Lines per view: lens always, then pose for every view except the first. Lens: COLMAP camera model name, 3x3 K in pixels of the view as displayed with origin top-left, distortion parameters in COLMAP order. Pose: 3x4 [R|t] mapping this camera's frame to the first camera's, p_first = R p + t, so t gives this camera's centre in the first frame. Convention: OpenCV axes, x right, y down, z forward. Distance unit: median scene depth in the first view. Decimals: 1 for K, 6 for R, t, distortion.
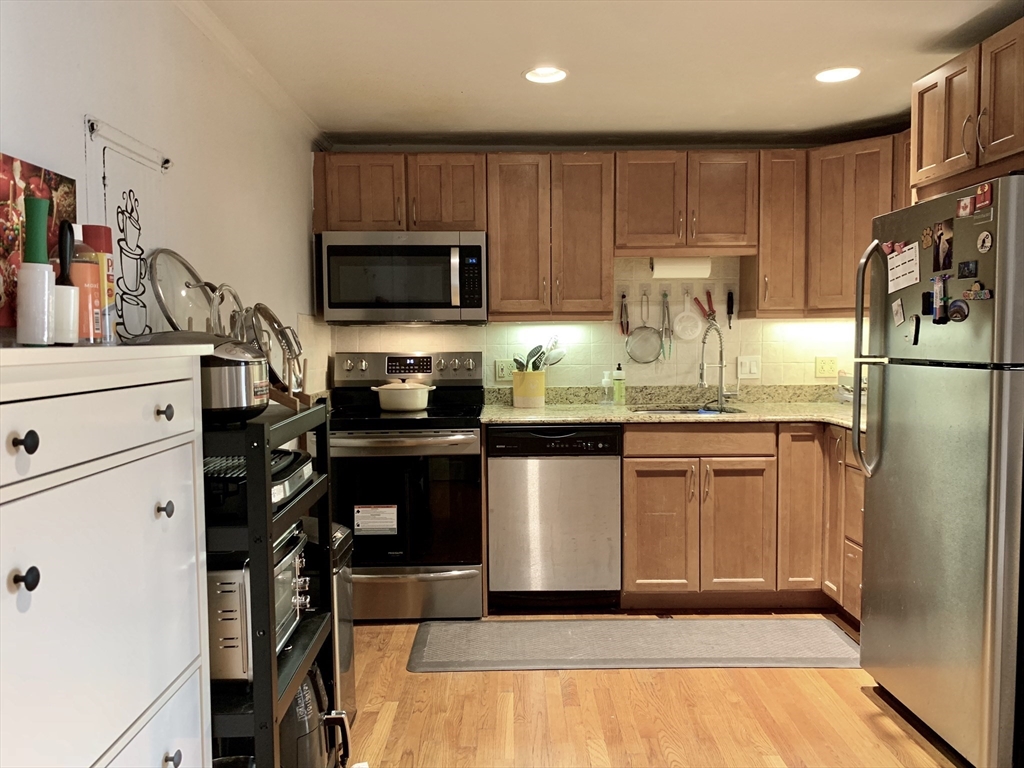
lens RADIAL K [[790.7, 0, 515.2], [0, 790.7, 372.7], [0, 0, 1]] dist [0.018669, -0.028629]
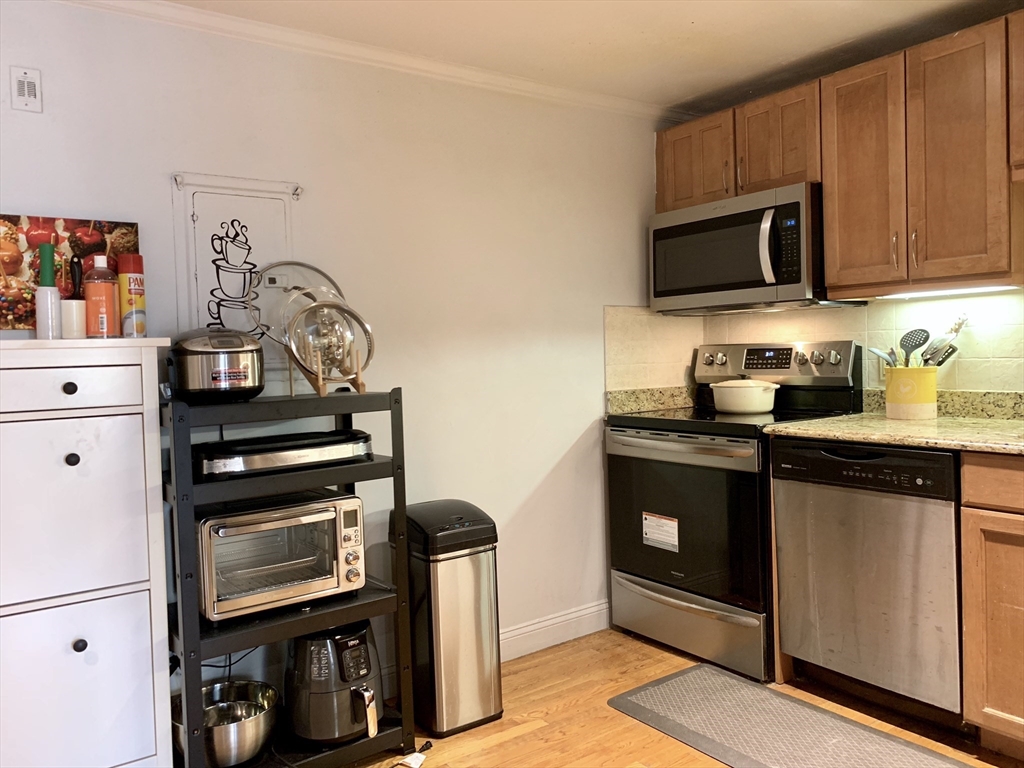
lens RADIAL K [[790.7, 0, 511.2], [0, 790.7, 378.0], [0, 0, 1]] dist [0.018669, -0.028629]
pose [[0.560009, 0.019482, -0.828258, 0.453587], [-0.011668, 0.999810, 0.015628, 0.000887], [0.828404, 0.000913, 0.560130, 0.351334]]
